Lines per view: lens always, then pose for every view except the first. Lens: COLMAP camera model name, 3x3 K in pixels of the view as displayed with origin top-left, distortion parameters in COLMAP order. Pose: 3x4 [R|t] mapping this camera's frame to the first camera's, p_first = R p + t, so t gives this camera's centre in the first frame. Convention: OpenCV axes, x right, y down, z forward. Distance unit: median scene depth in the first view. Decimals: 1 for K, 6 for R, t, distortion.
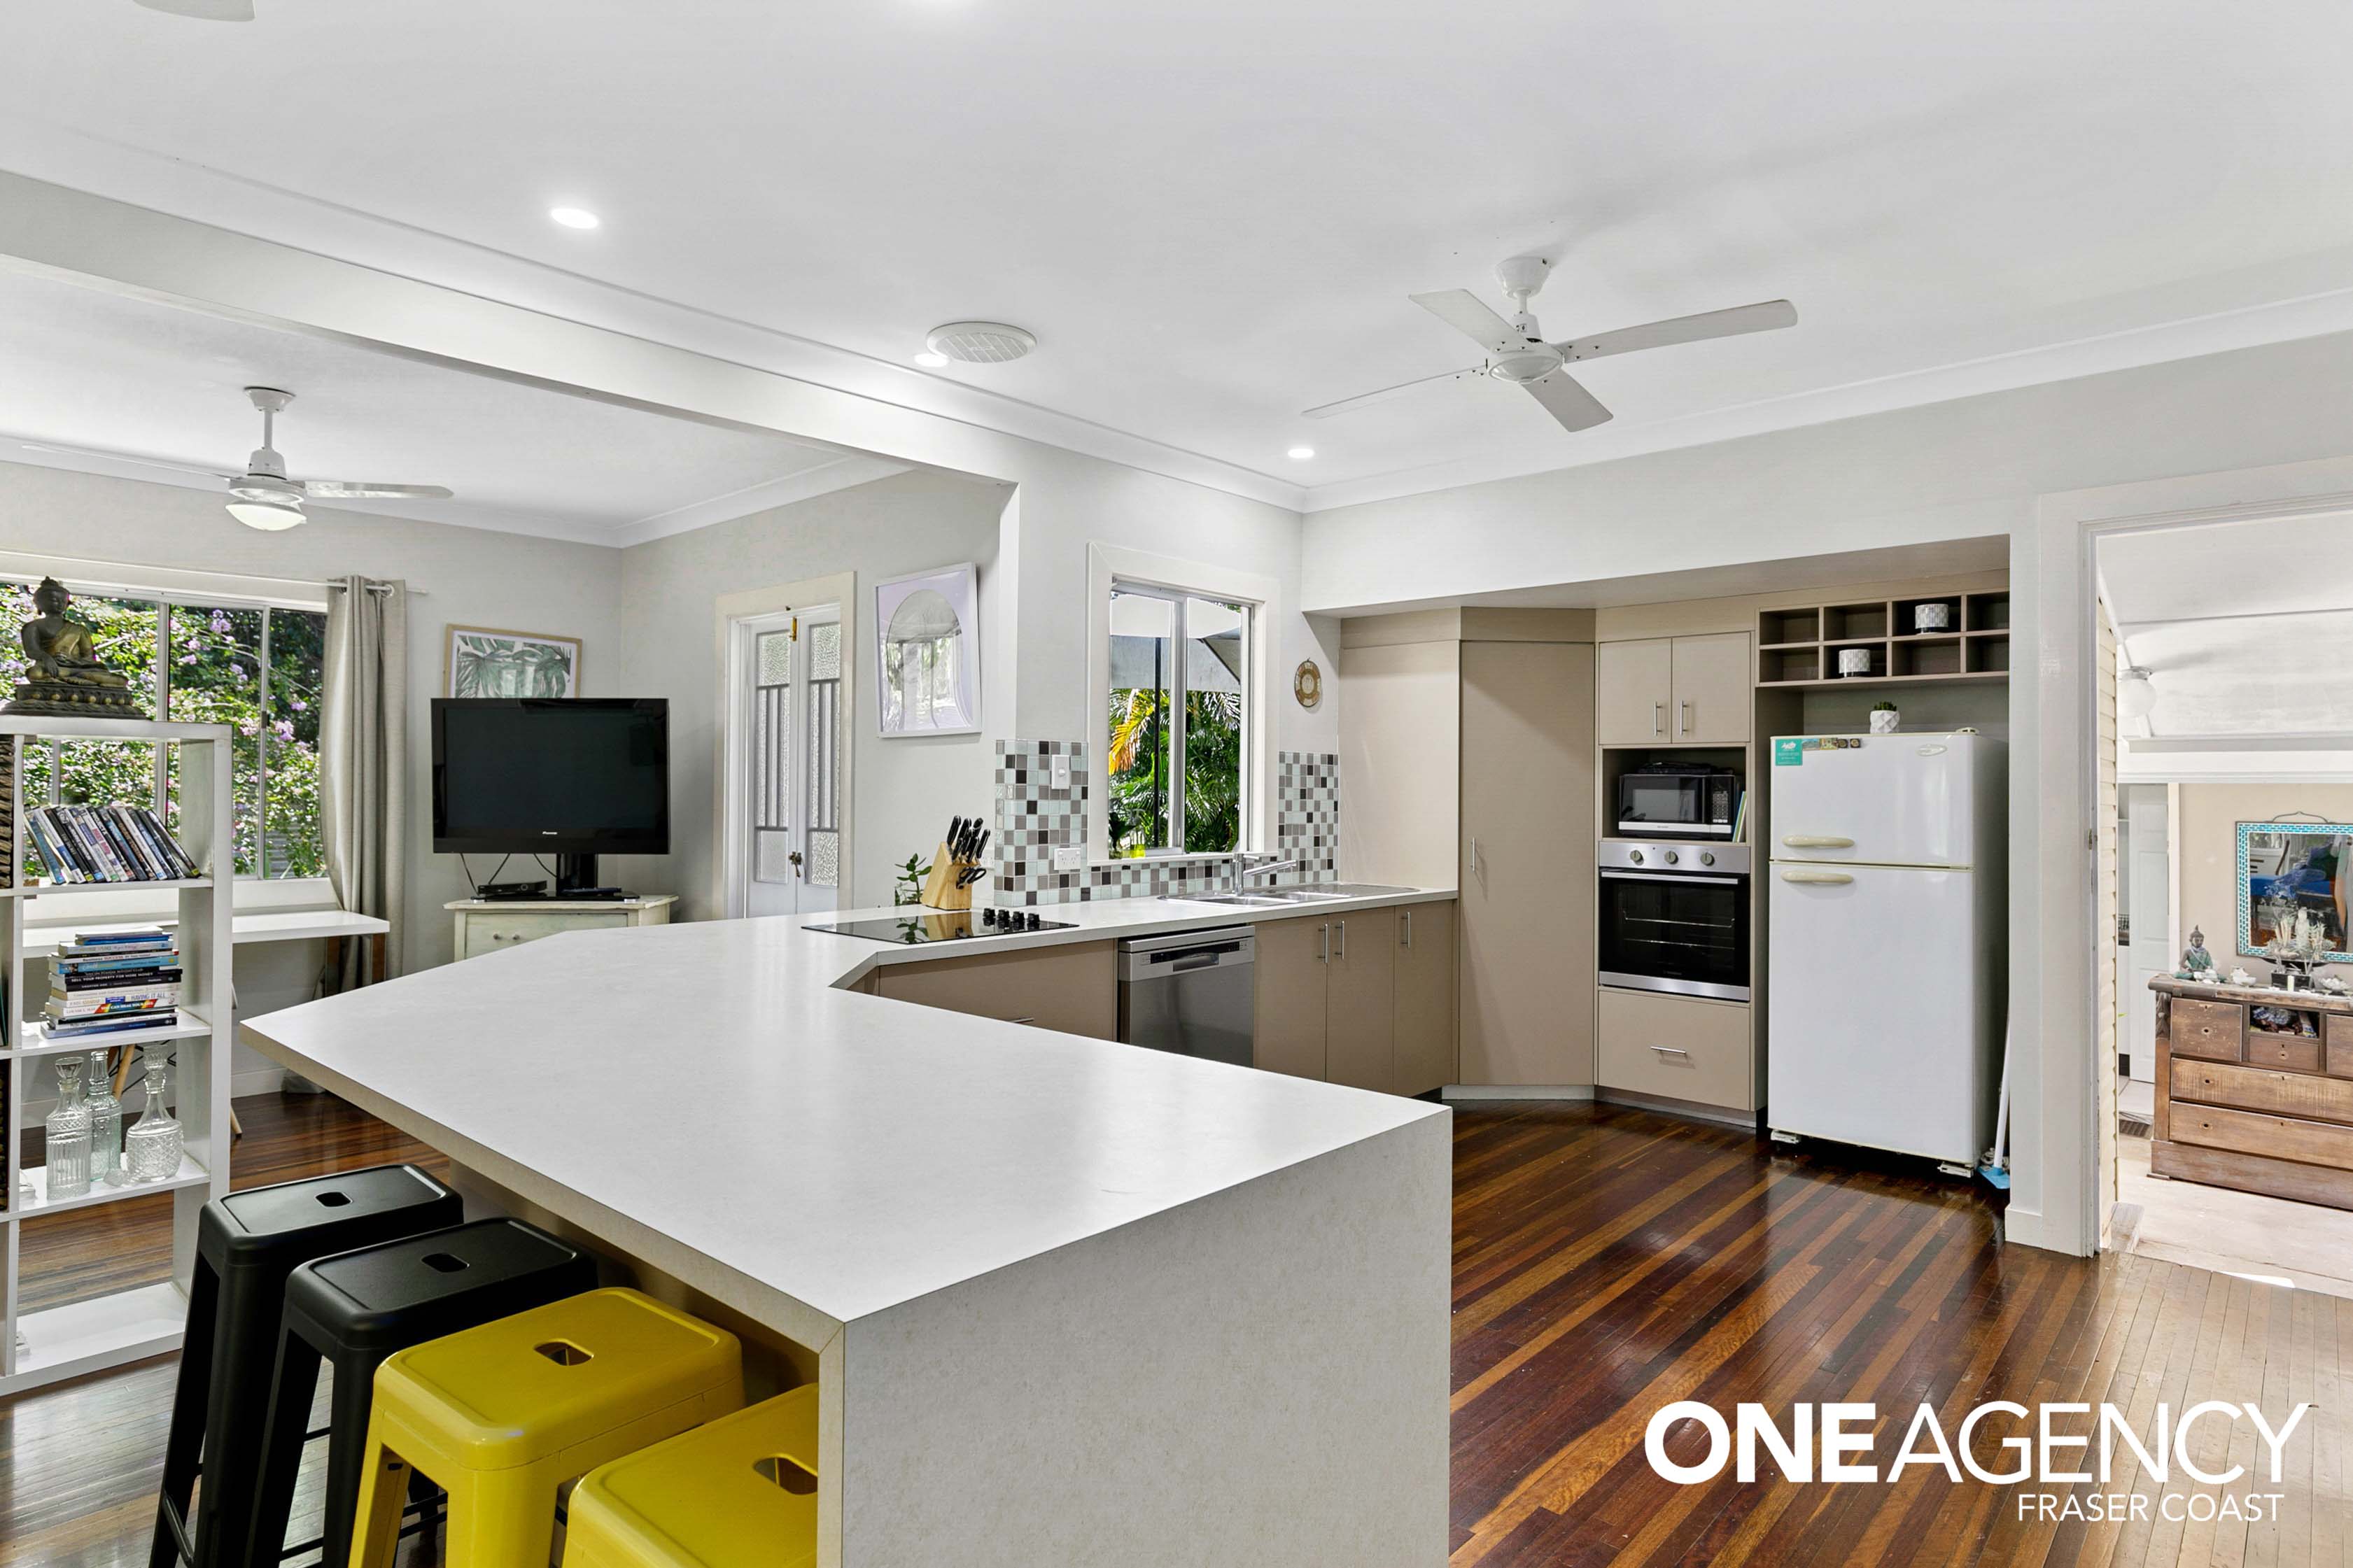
lens RADIAL K [[1288.2, 0, 1171.4], [0, 1288.2, 782.6], [0, 0, 1]] dist [-0.003849, -0.000178]
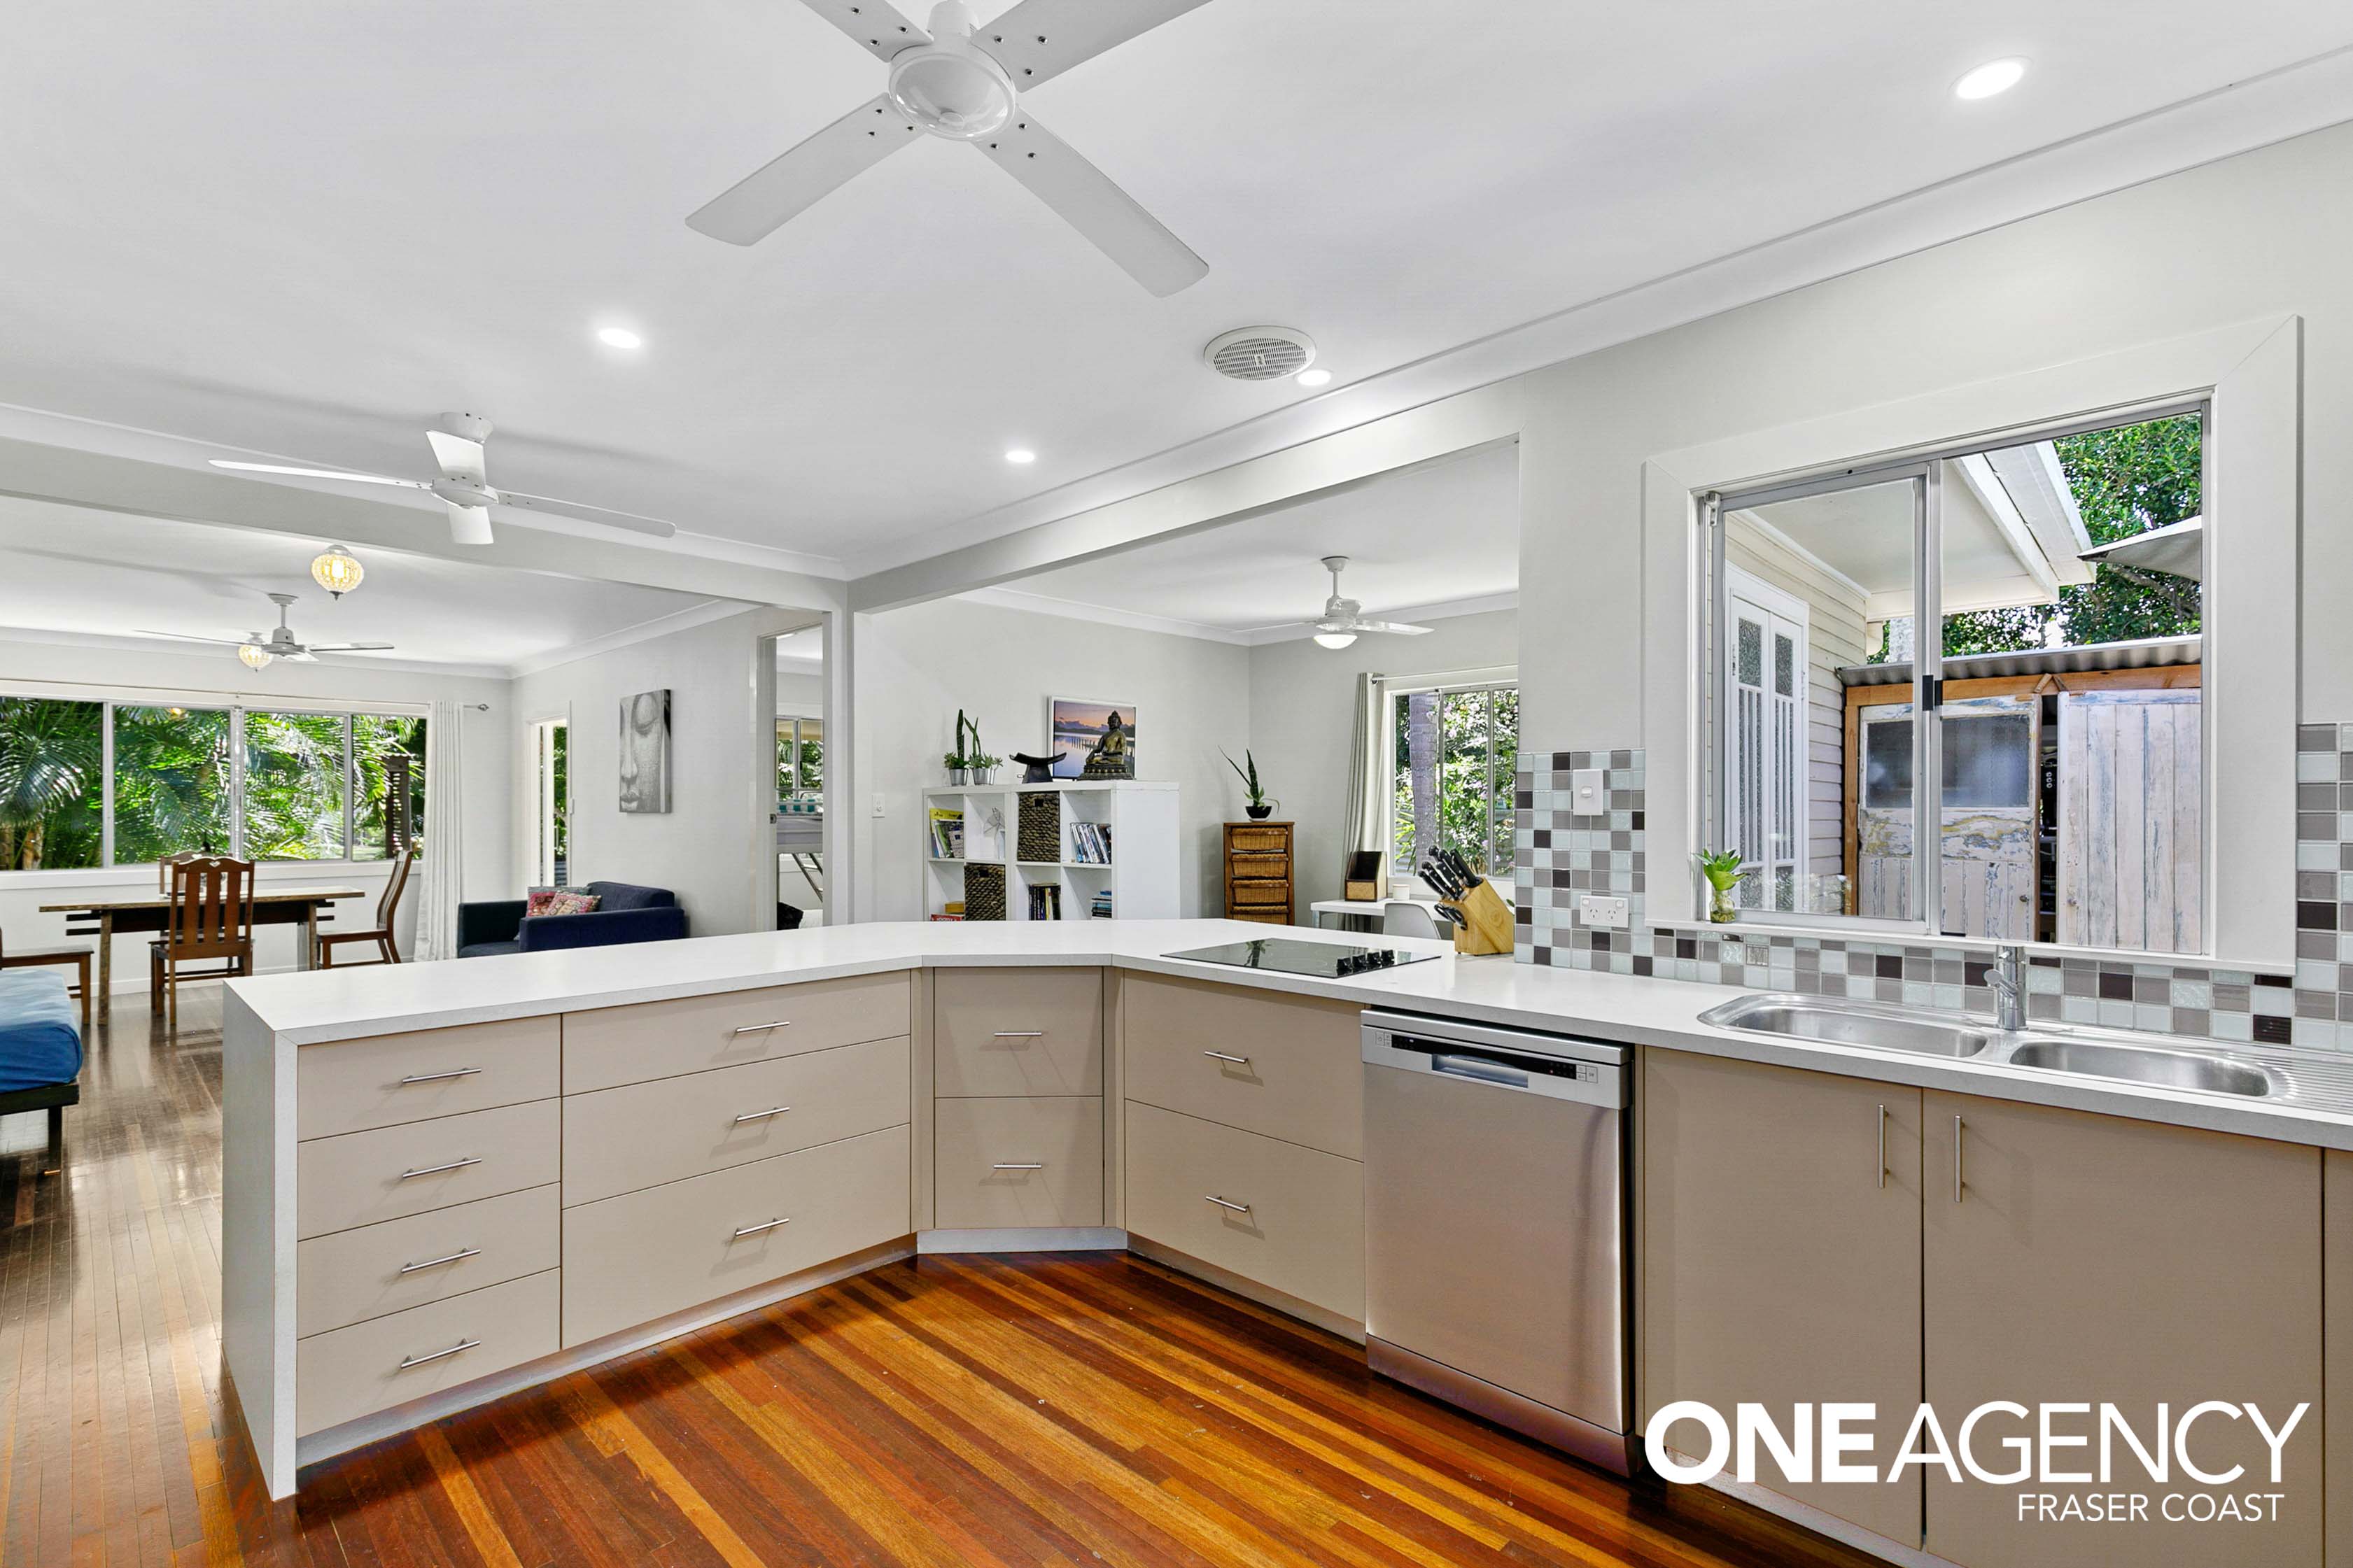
lens RADIAL K [[1070.4, 0, 1173.3], [0, 1070.4, 805.9], [0, 0, 1]] dist [0.021509, 0.000532]
pose [[-0.036610, -0.010593, -0.999273, 0.537842], [0.005410, 0.999927, -0.010798, 0.004938], [0.999315, -0.005801, -0.036550, 0.784057]]
